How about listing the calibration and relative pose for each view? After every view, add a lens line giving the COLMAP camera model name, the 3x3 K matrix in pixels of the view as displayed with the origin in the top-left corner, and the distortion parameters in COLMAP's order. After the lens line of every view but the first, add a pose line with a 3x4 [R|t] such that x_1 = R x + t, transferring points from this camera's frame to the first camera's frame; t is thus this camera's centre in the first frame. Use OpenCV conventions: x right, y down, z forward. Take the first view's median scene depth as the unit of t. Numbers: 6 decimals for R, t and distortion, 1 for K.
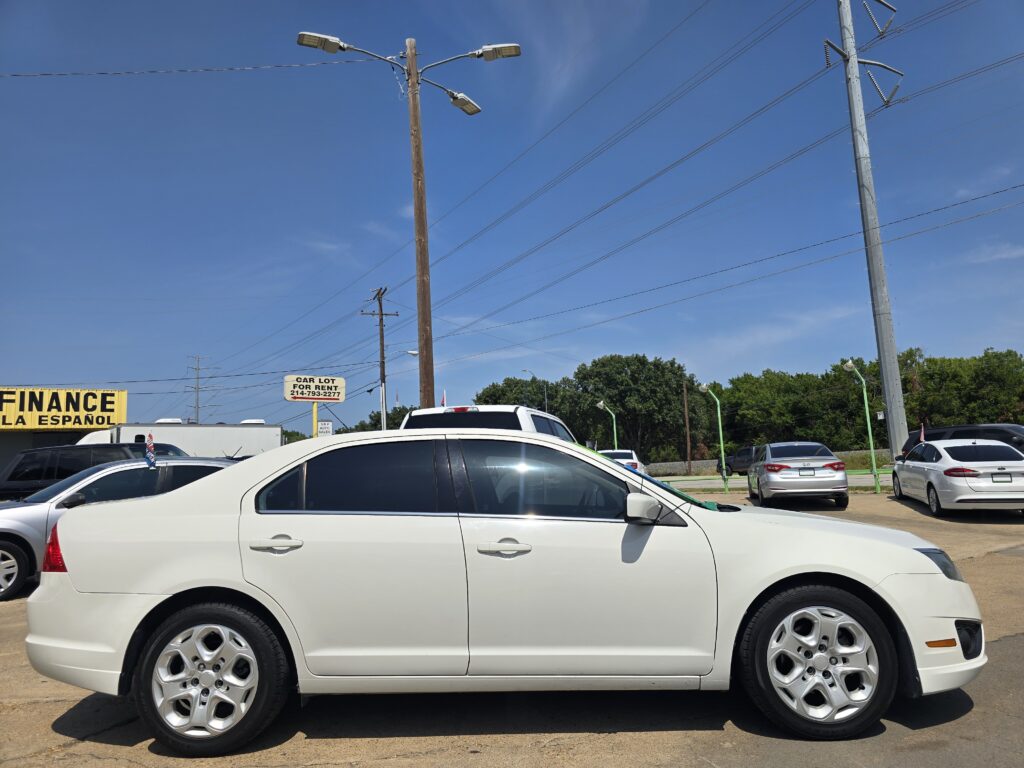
lens RADIAL K [[696.5, 0, 511.8], [0, 696.5, 388.0], [0, 0, 1]] dist [0.100012, -0.119401]
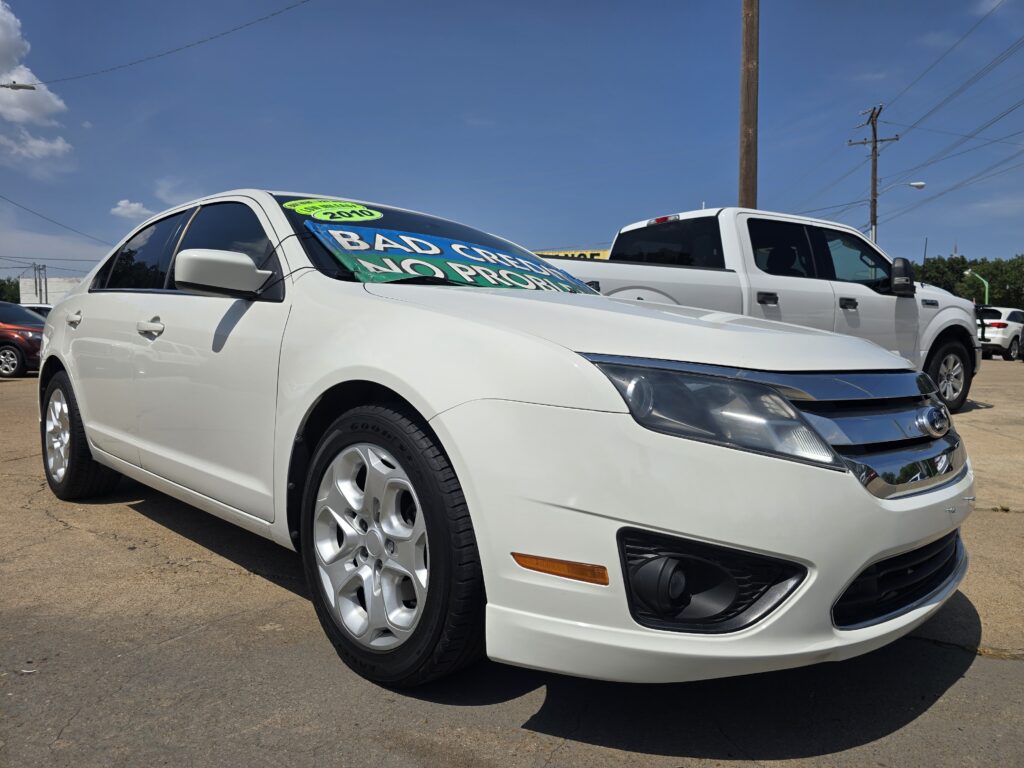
lens RADIAL K [[695.3, 0, 514.8], [0, 695.3, 369.4], [0, 0, 1]] dist [0.129063, -0.133495]
pose [[0.747239, 0.061196, -0.661732, 0.087133], [0.049743, 0.987807, 0.147521, 0.018392], [0.662691, -0.143151, 0.735084, 0.070536]]
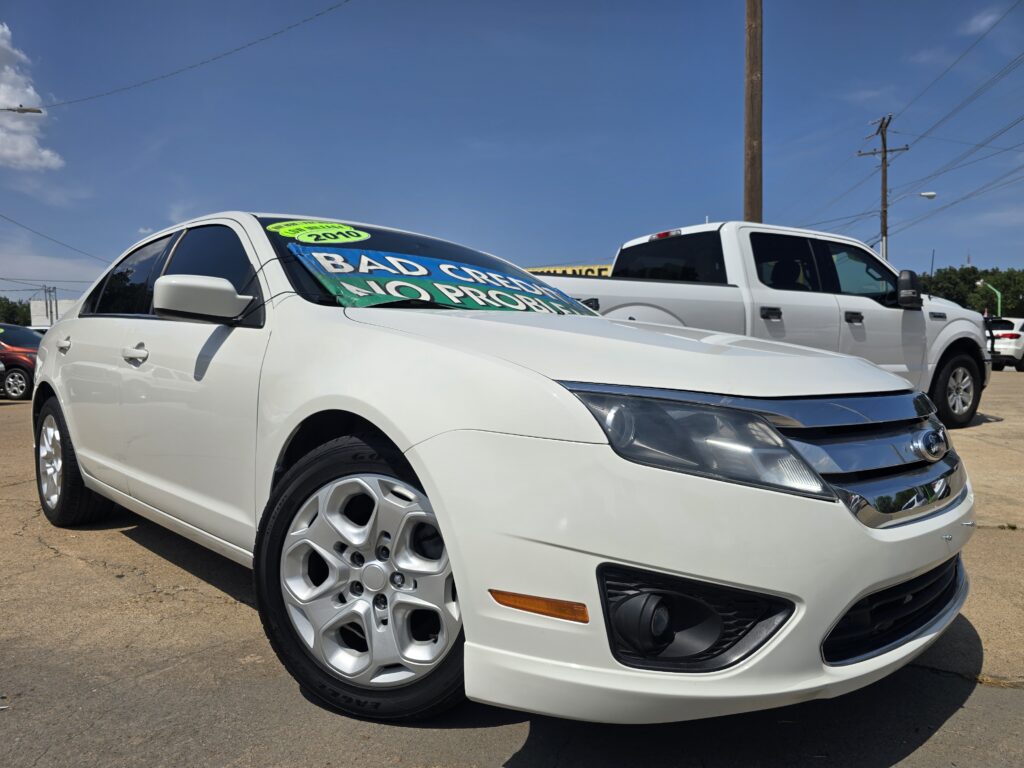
lens RADIAL K [[696.5, 0, 511.8], [0, 696.5, 388.0], [0, 0, 1]] dist [0.100012, -0.119401]
pose [[0.735055, 0.058550, -0.675475, 0.087579], [0.061244, 0.986458, 0.152151, 0.017883], [0.675236, -0.153208, 0.721515, 0.073369]]
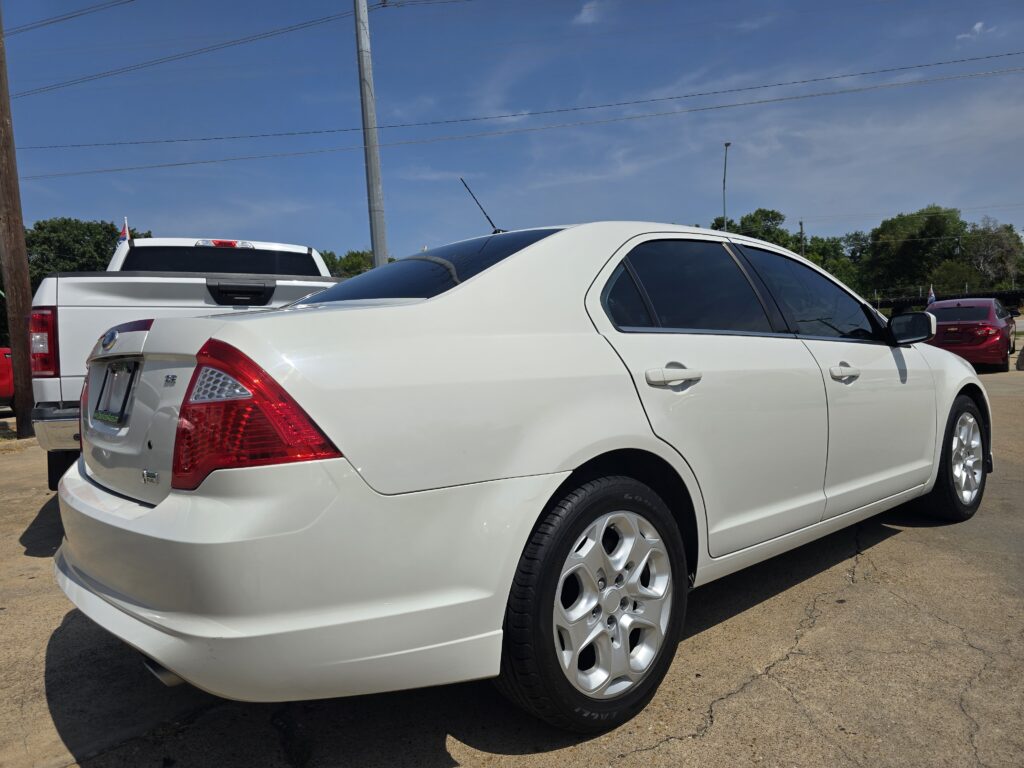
lens RADIAL K [[696.5, 0, 511.8], [0, 696.5, 388.0], [0, 0, 1]] dist [0.100012, -0.119401]
pose [[0.728135, -0.041852, 0.684155, -0.091217], [-0.063006, 0.989822, 0.127607, 0.016841], [-0.682531, -0.136021, 0.718087, 0.067857]]
